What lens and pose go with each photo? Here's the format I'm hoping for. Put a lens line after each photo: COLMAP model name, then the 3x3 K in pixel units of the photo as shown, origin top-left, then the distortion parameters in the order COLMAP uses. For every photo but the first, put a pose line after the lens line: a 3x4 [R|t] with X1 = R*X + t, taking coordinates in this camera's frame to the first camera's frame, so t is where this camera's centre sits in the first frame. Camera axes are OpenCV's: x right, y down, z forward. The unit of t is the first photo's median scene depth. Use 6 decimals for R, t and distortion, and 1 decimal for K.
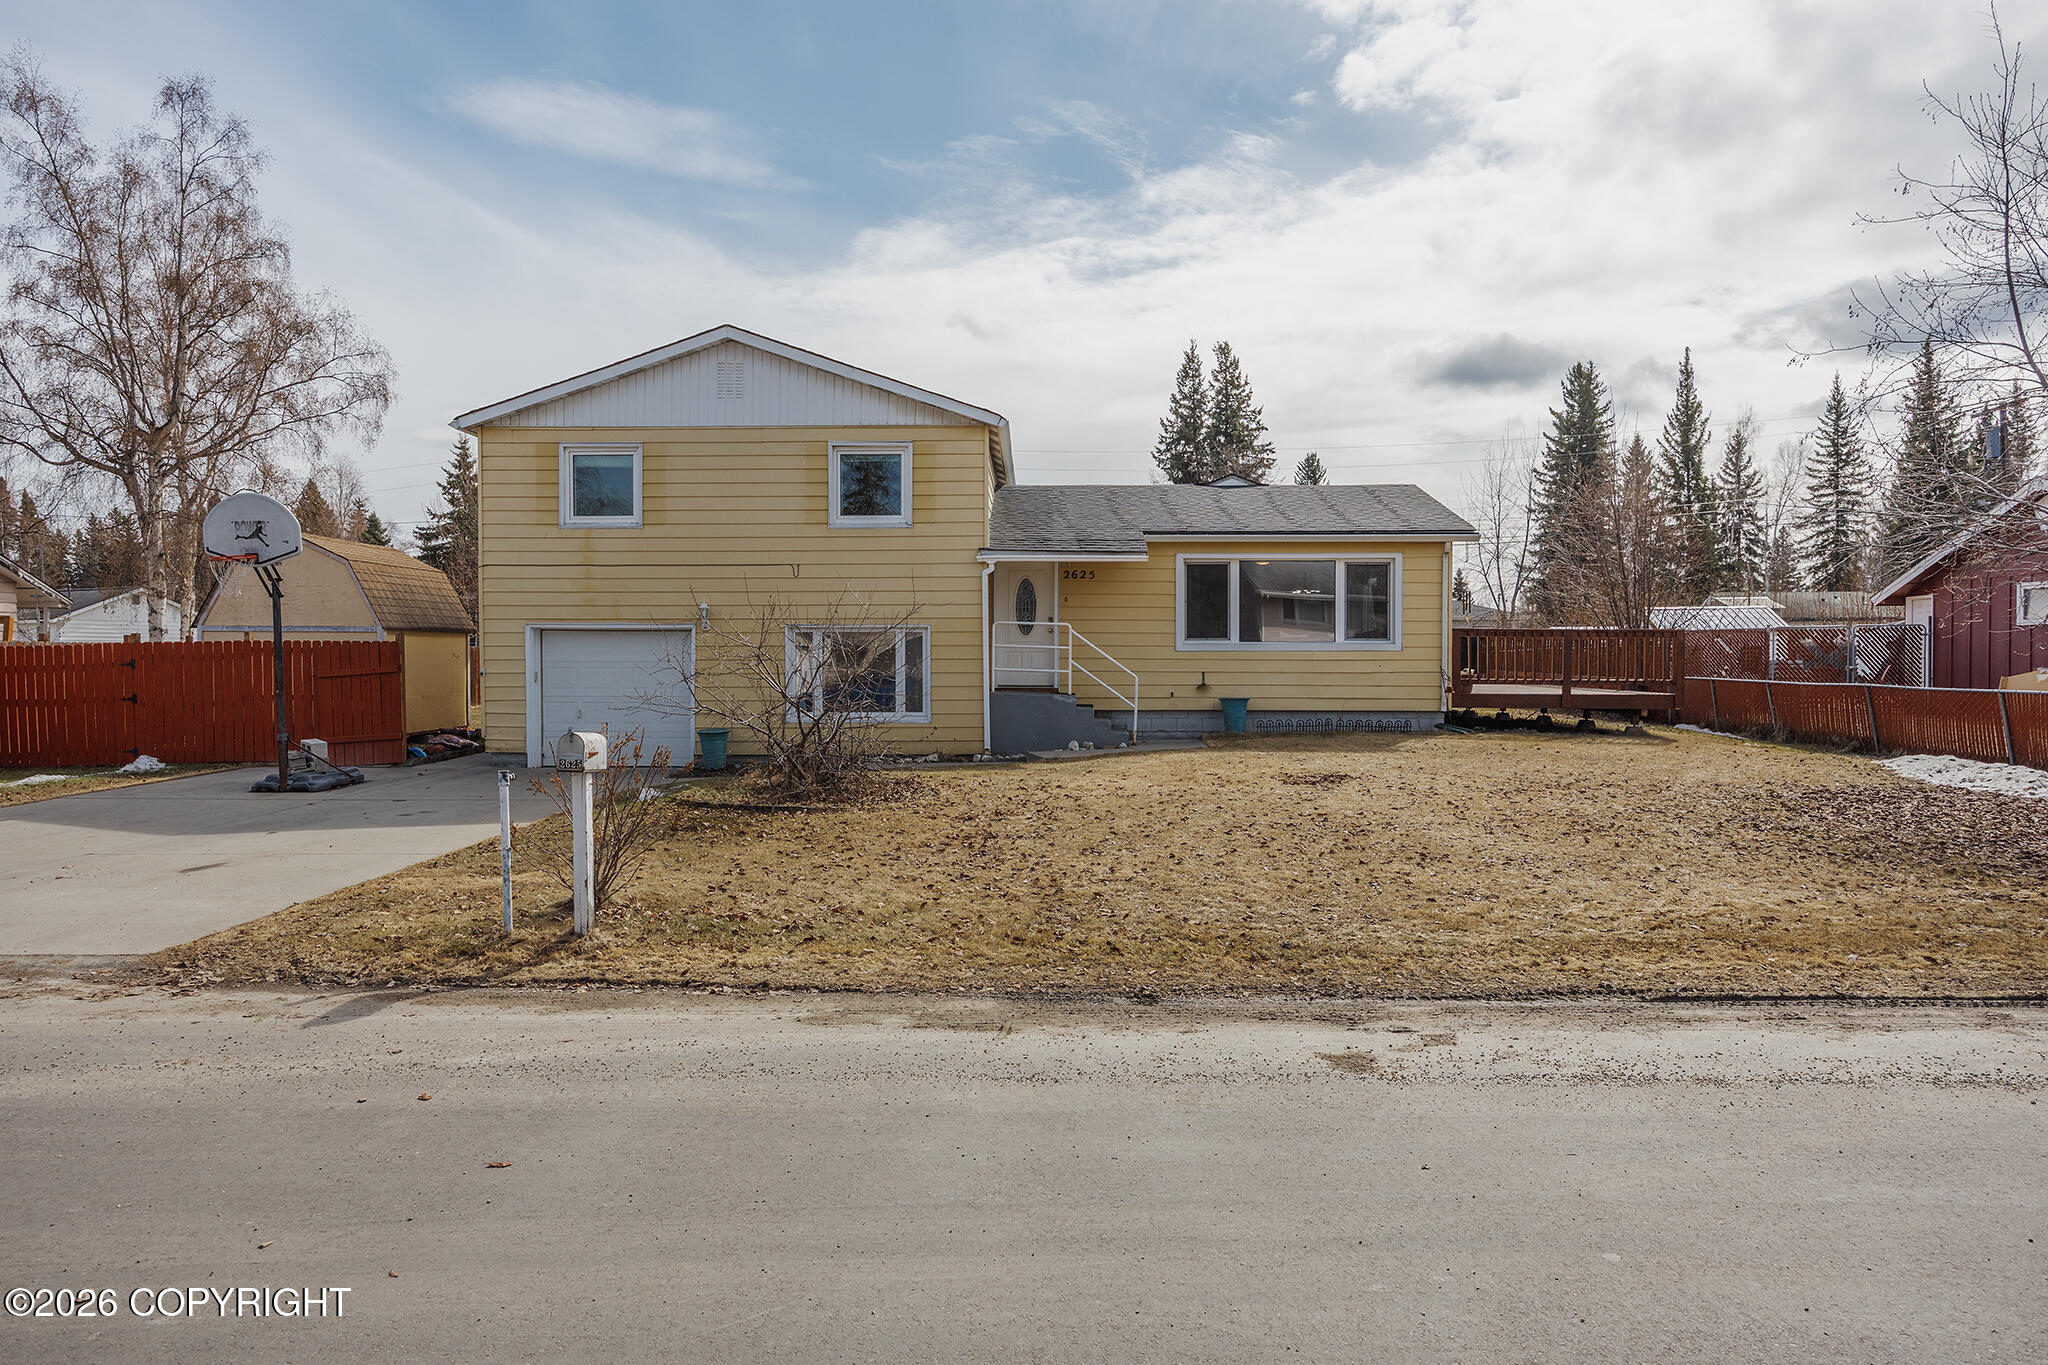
lens RADIAL K [[1330.3, 0, 1024.0], [0, 1330.3, 682.5], [0, 0, 1]] dist [0.001865, 0.002003]
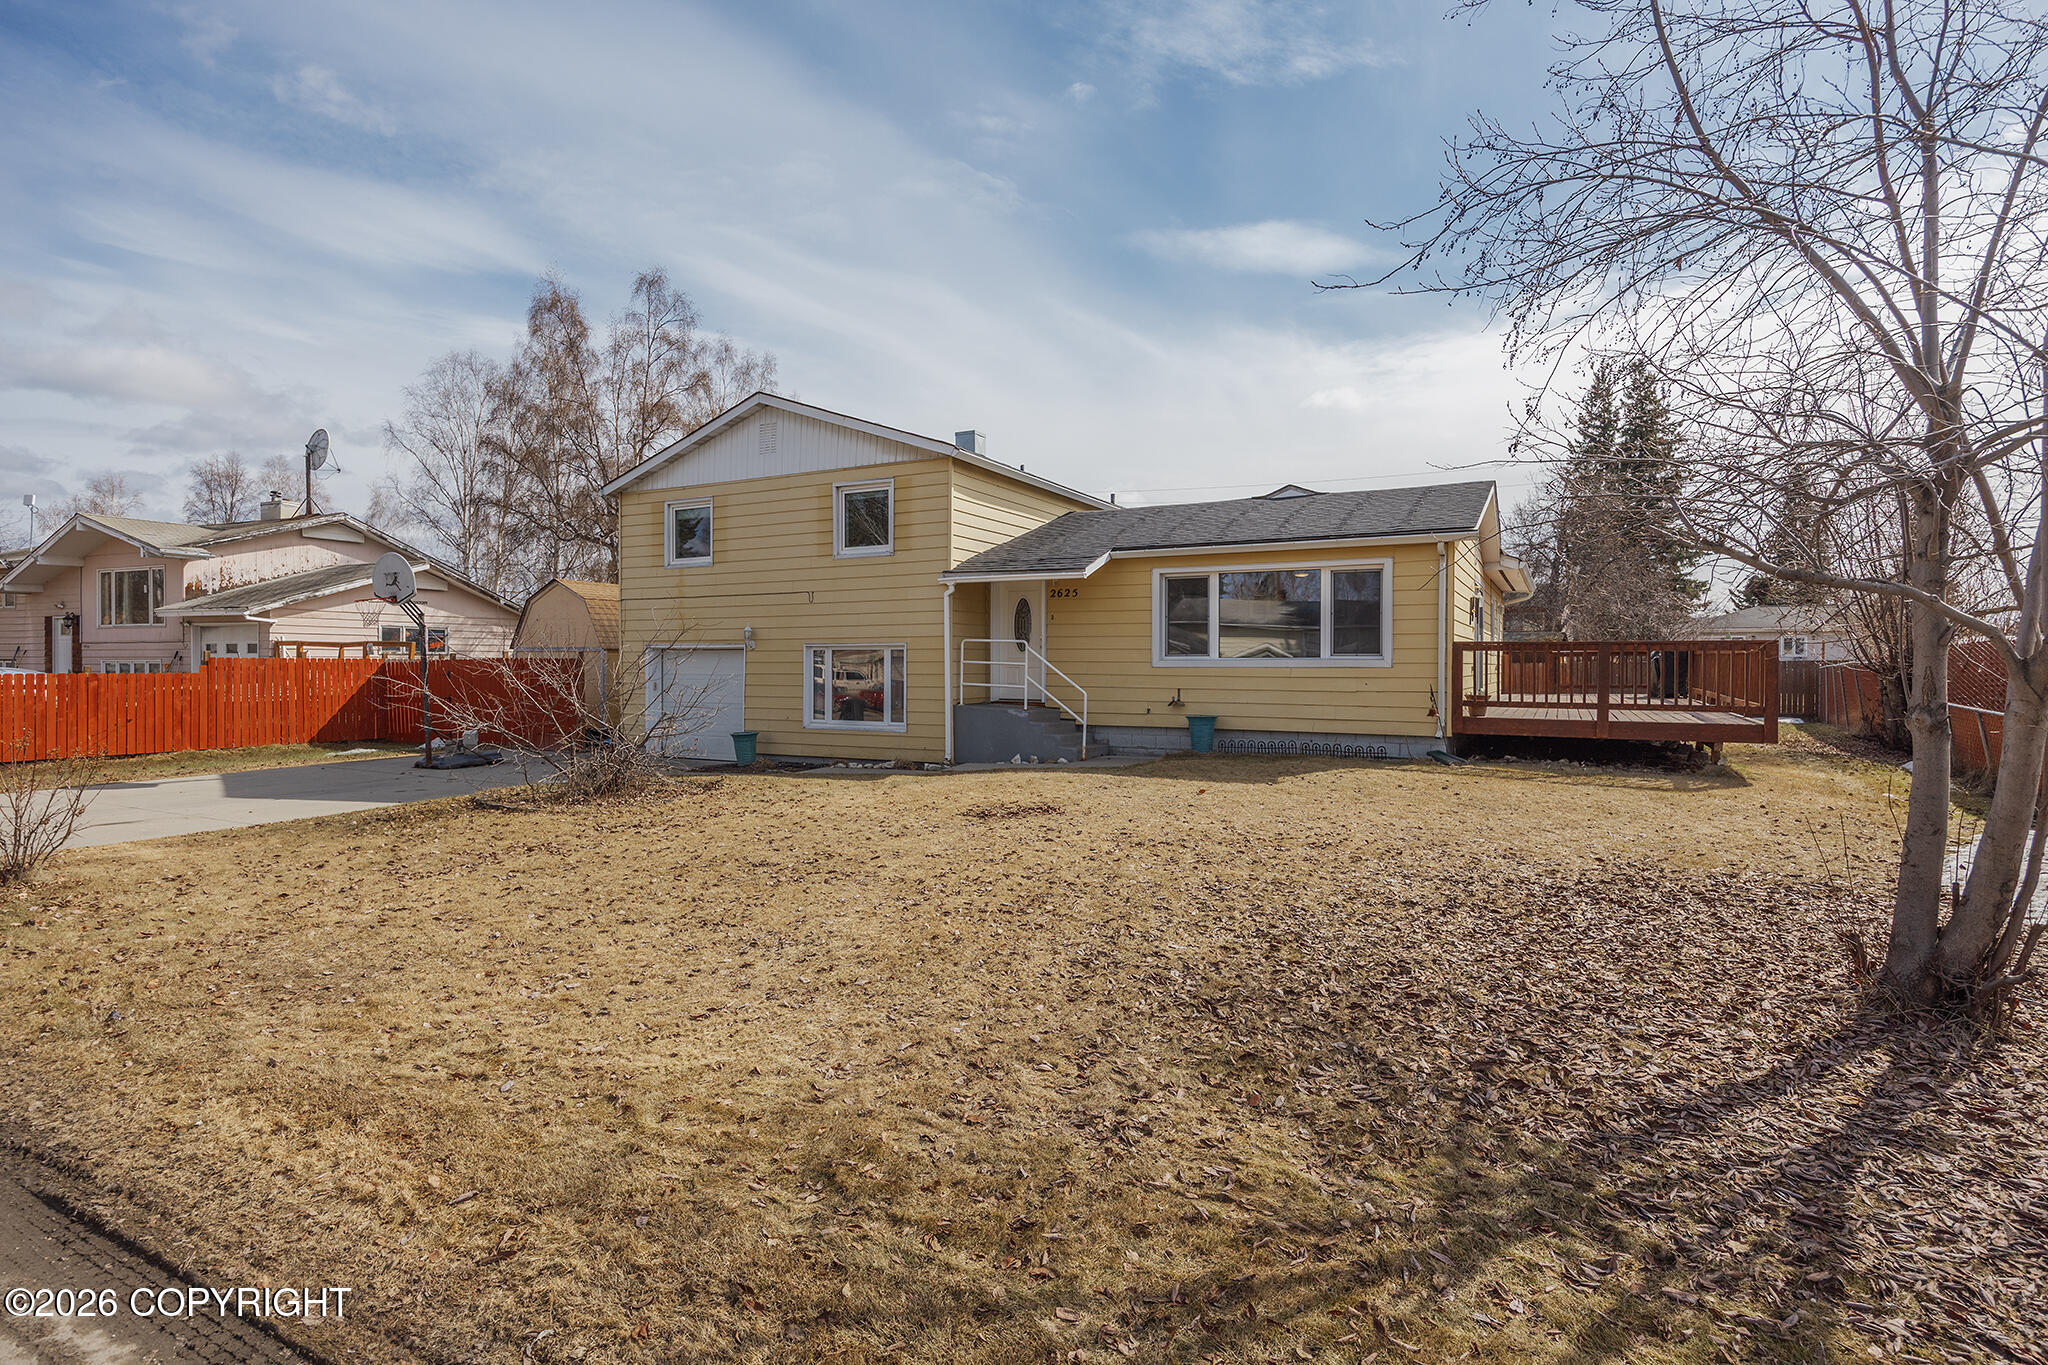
lens RADIAL K [[1050.1, 0, 1024.0], [0, 1050.1, 682.5], [0, 0, 1]] dist [0.000835, 0.000063]
pose [[0.883535, 0.009140, -0.468276, 0.397781], [-0.011302, 0.999934, -0.001808, -0.009581], [0.468228, 0.006890, 0.883581, 0.264303]]
